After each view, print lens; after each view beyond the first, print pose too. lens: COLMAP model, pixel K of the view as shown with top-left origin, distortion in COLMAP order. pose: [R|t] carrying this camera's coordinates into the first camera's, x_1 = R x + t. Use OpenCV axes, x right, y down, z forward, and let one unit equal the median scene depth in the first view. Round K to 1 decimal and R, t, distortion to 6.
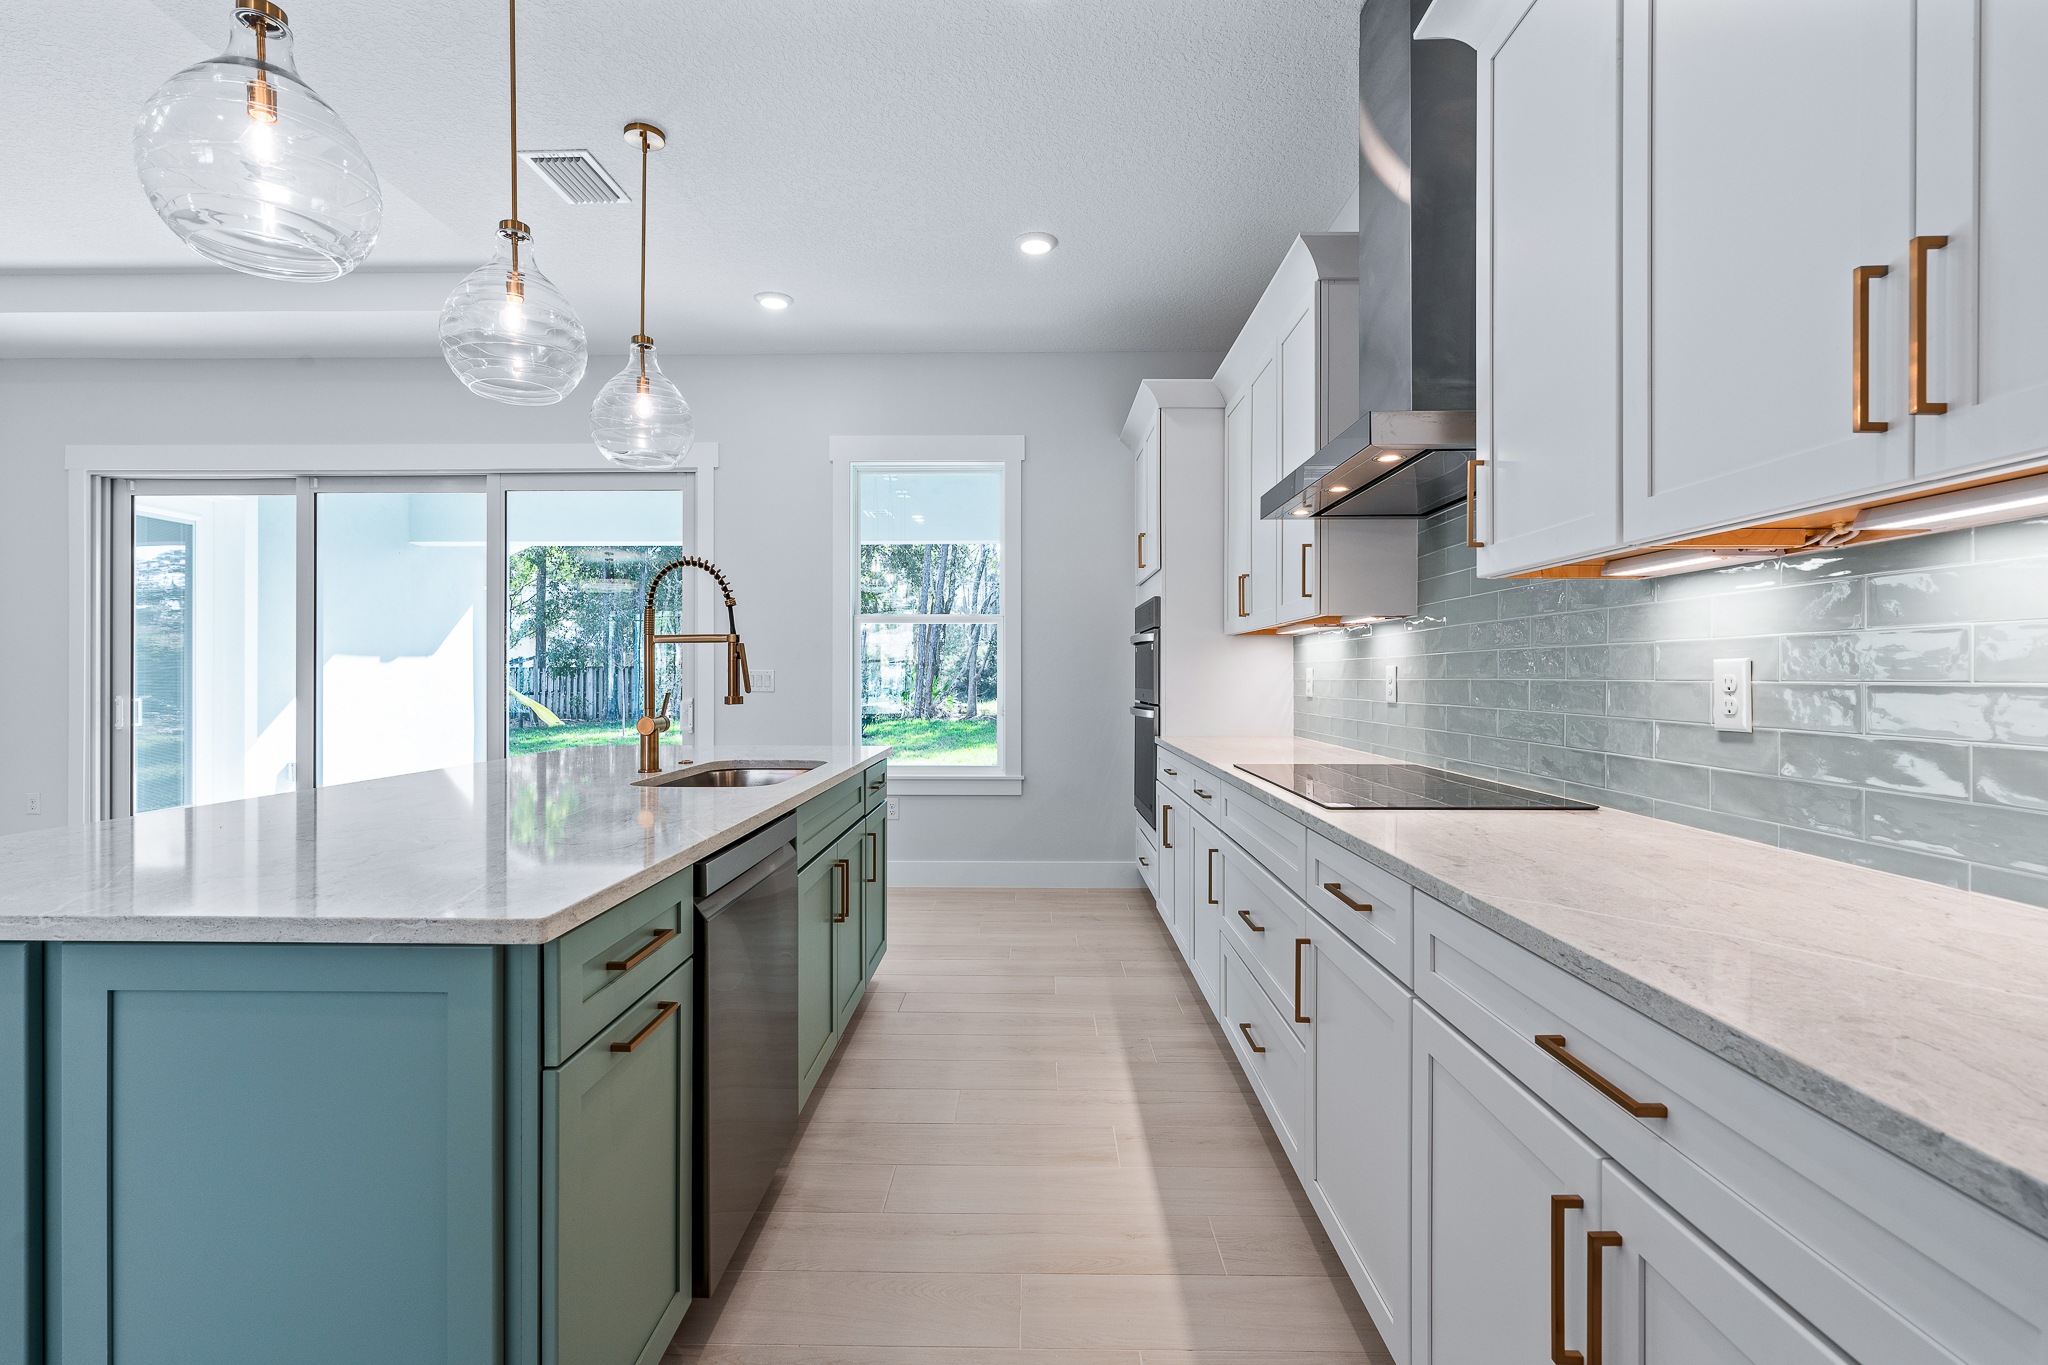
lens RADIAL K [[928.9, 0, 1017.7], [0, 928.9, 676.7], [0, 0, 1]] dist [0.000565, 0.000663]
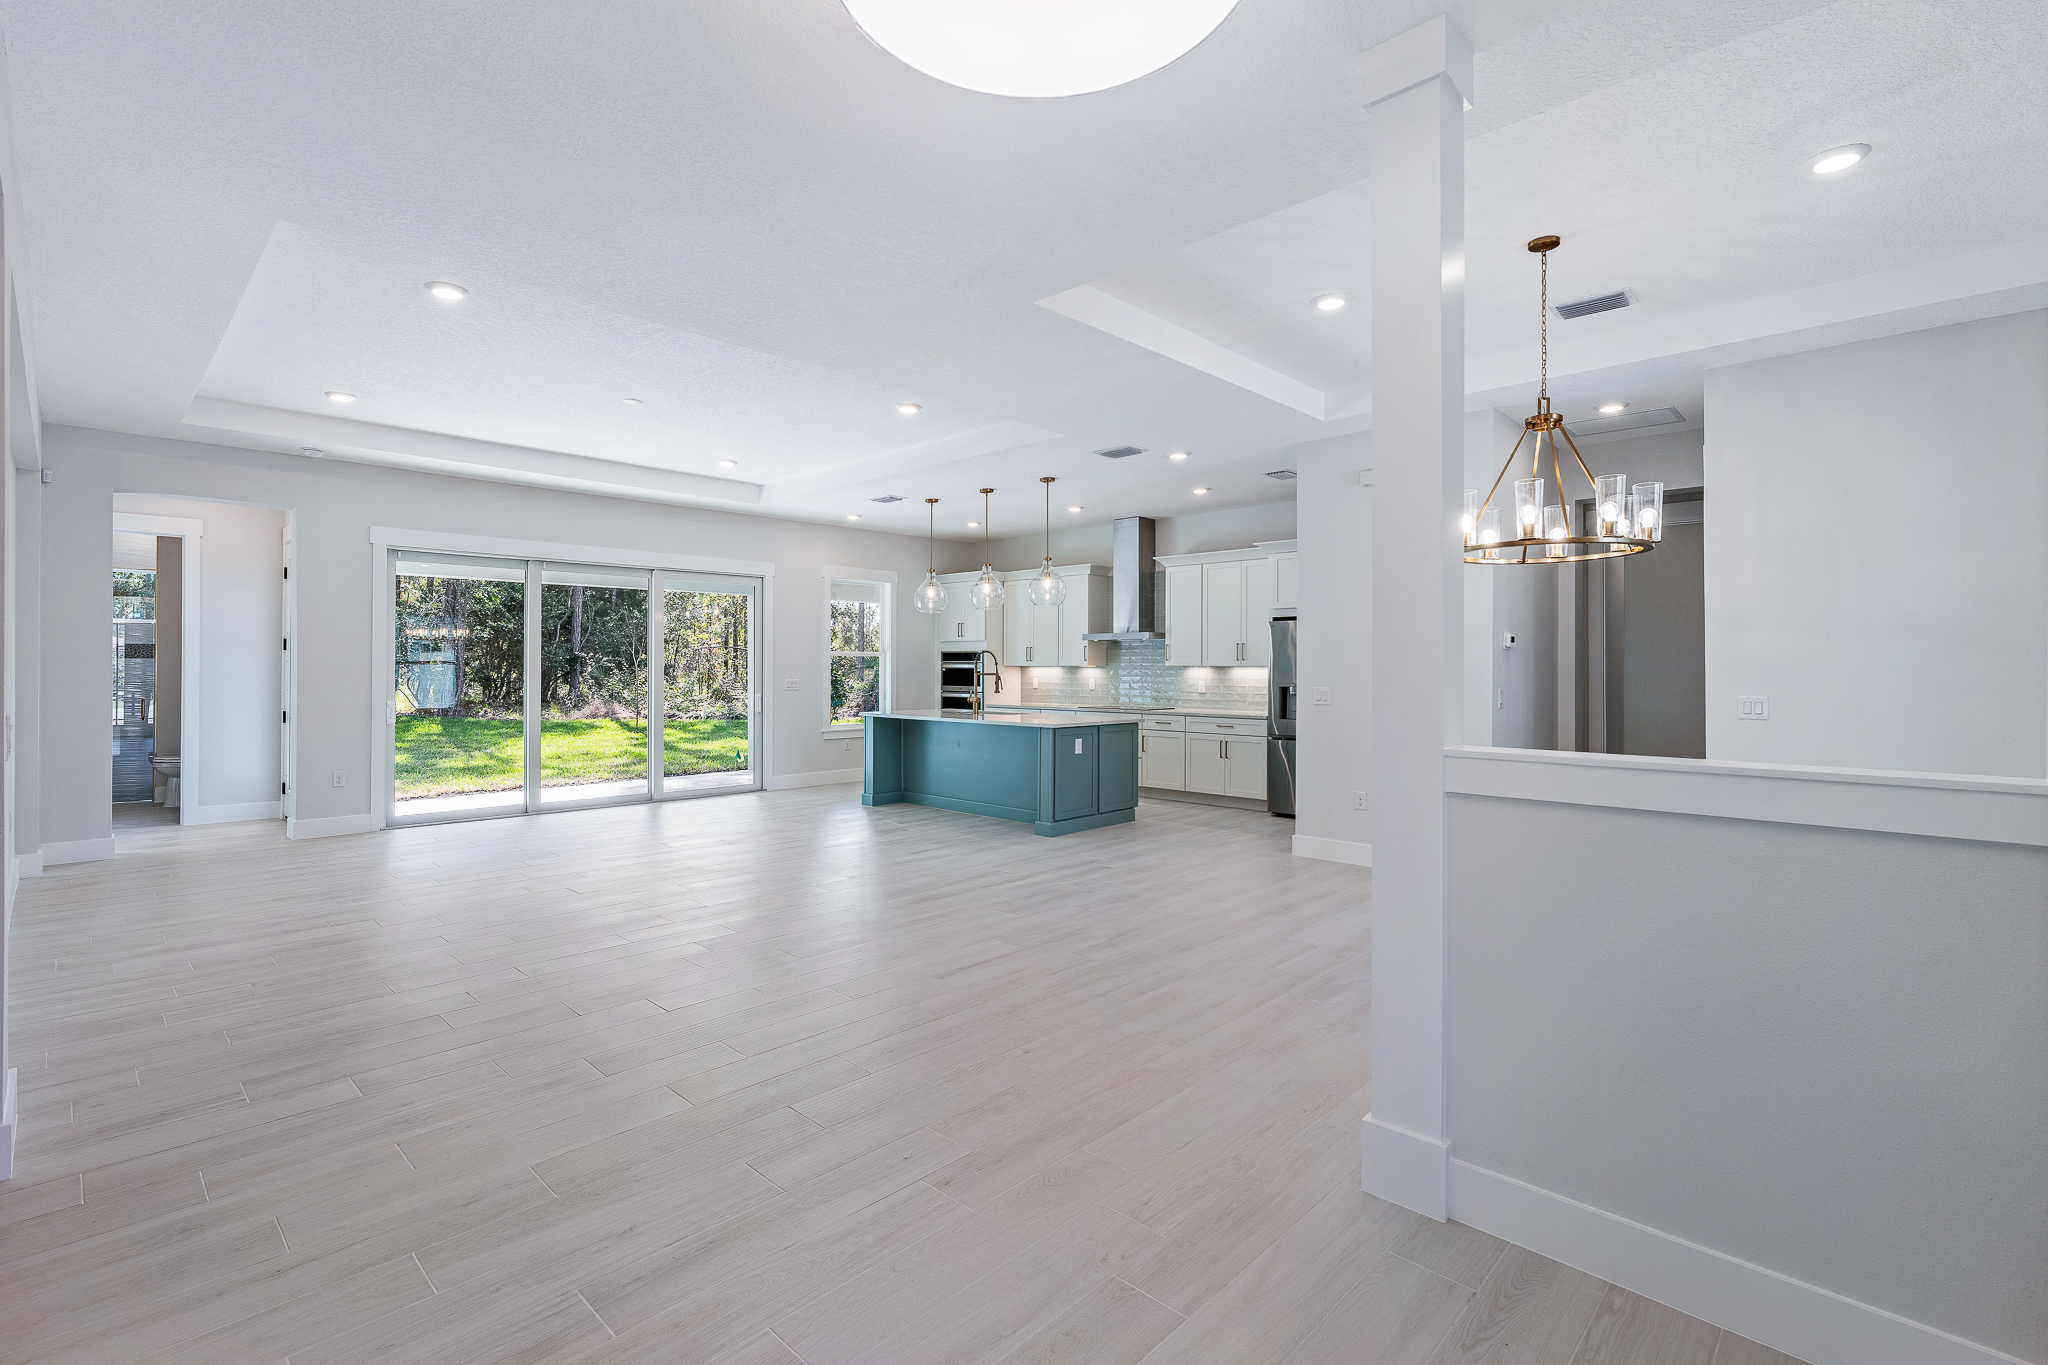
lens RADIAL K [[928.9, 0, 1017.7], [0, 928.9, 676.7], [0, 0, 1]] dist [0.000565, 0.000663]
pose [[0.682462, -0.004930, 0.730904, -2.484890], [-0.005017, 0.999922, 0.011429, -0.061420], [-0.730903, -0.011467, 0.682385, -1.261499]]
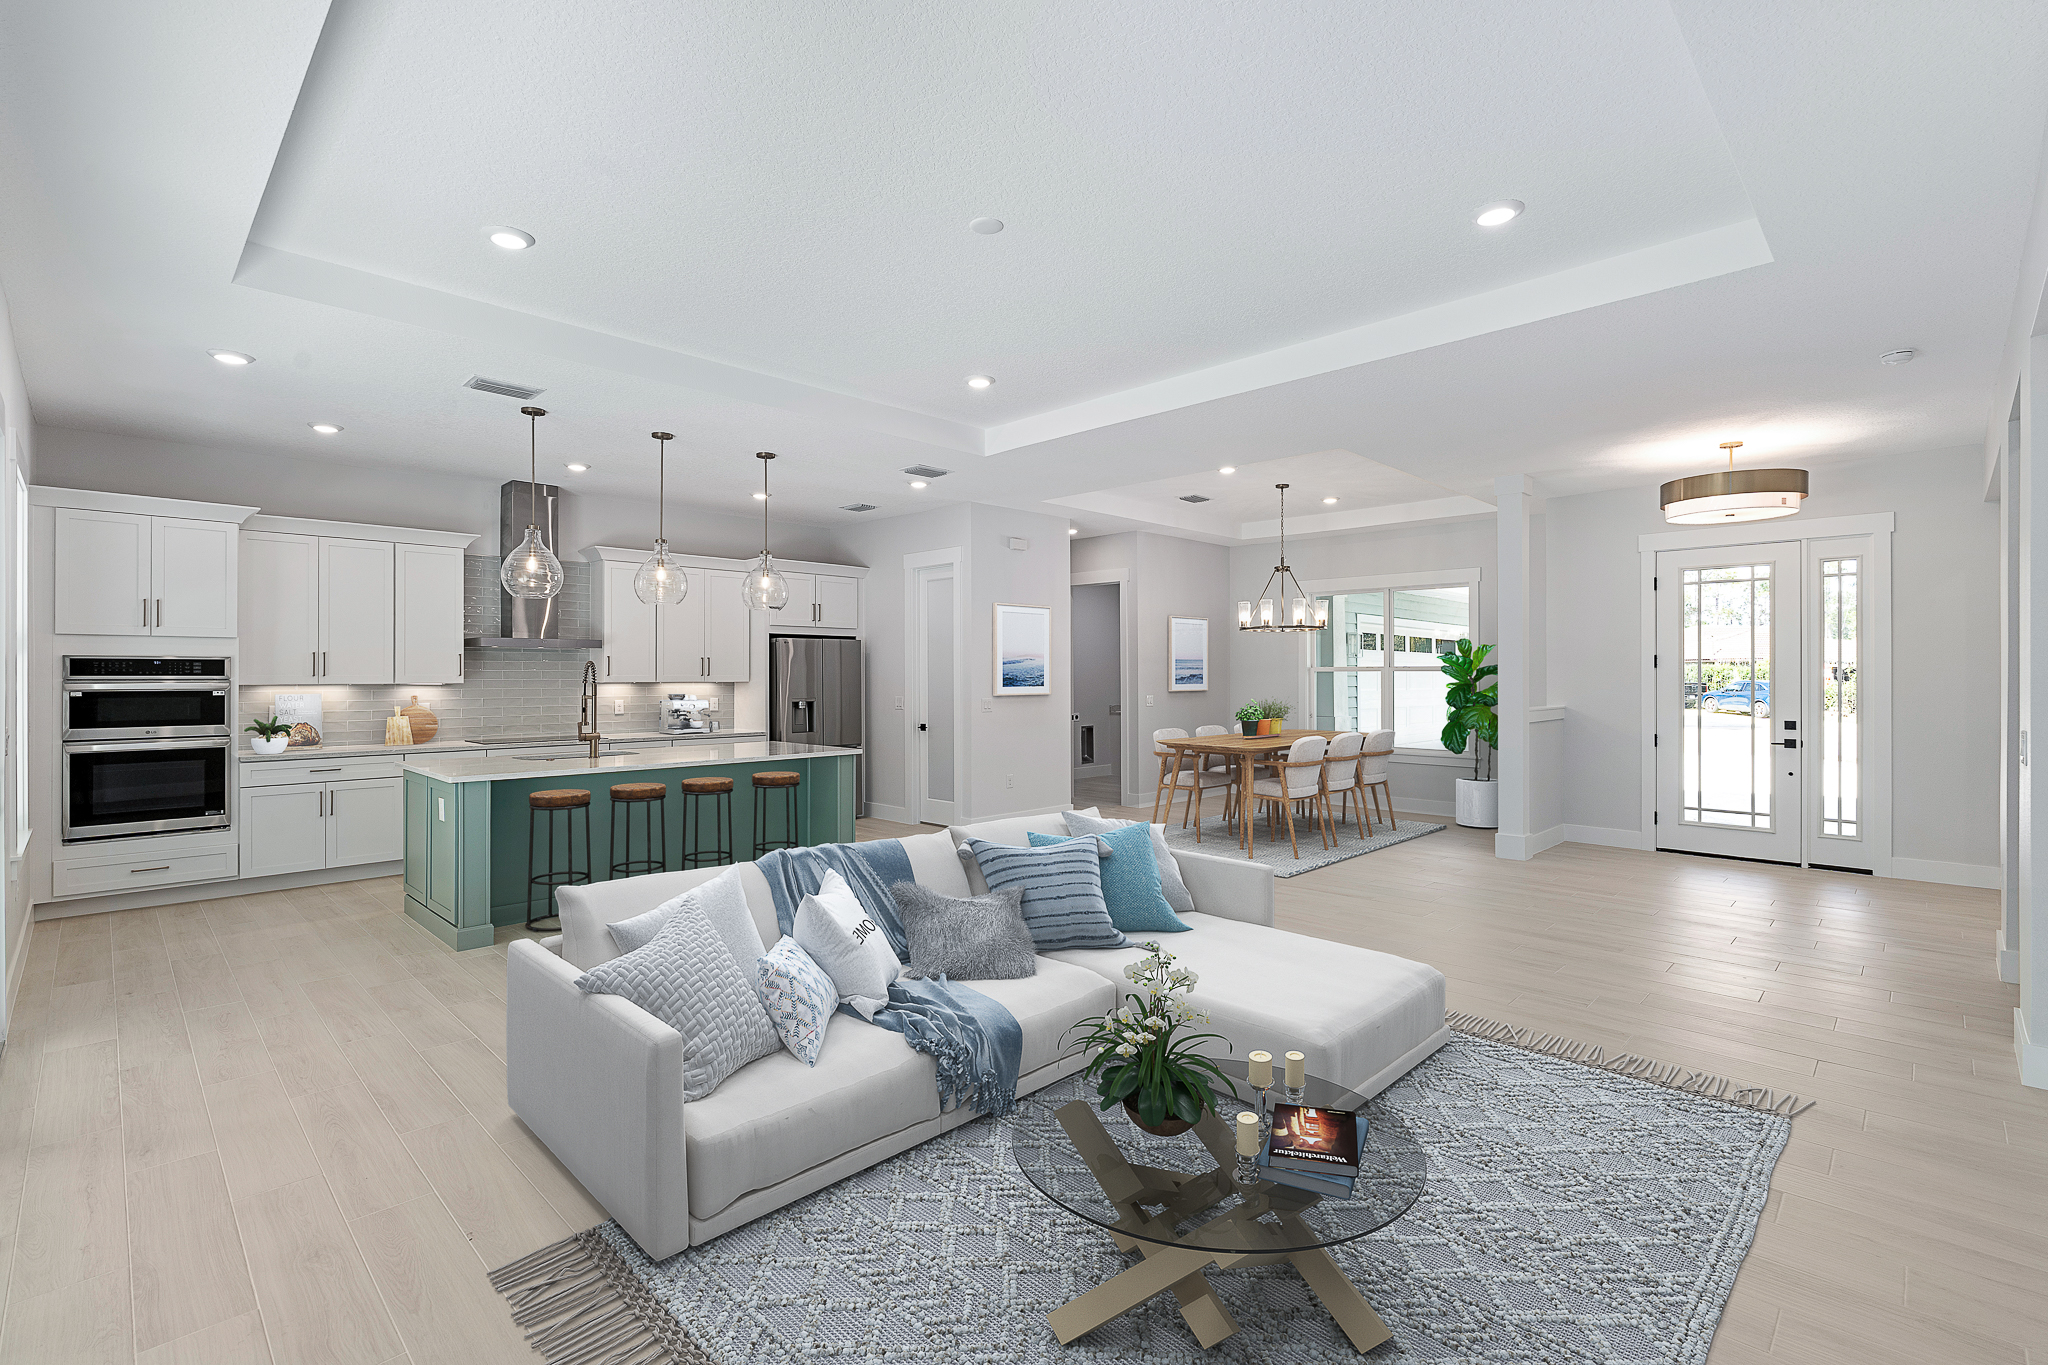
lens RADIAL K [[928.9, 0, 1017.7], [0, 928.9, 676.7], [0, 0, 1]] dist [0.000565, 0.000663]
pose [[-0.724036, 0.004359, 0.689749, -2.407243], [0.001722, 0.999988, -0.004512, -0.067363], [-0.689760, -0.002079, -0.724035, 1.747900]]
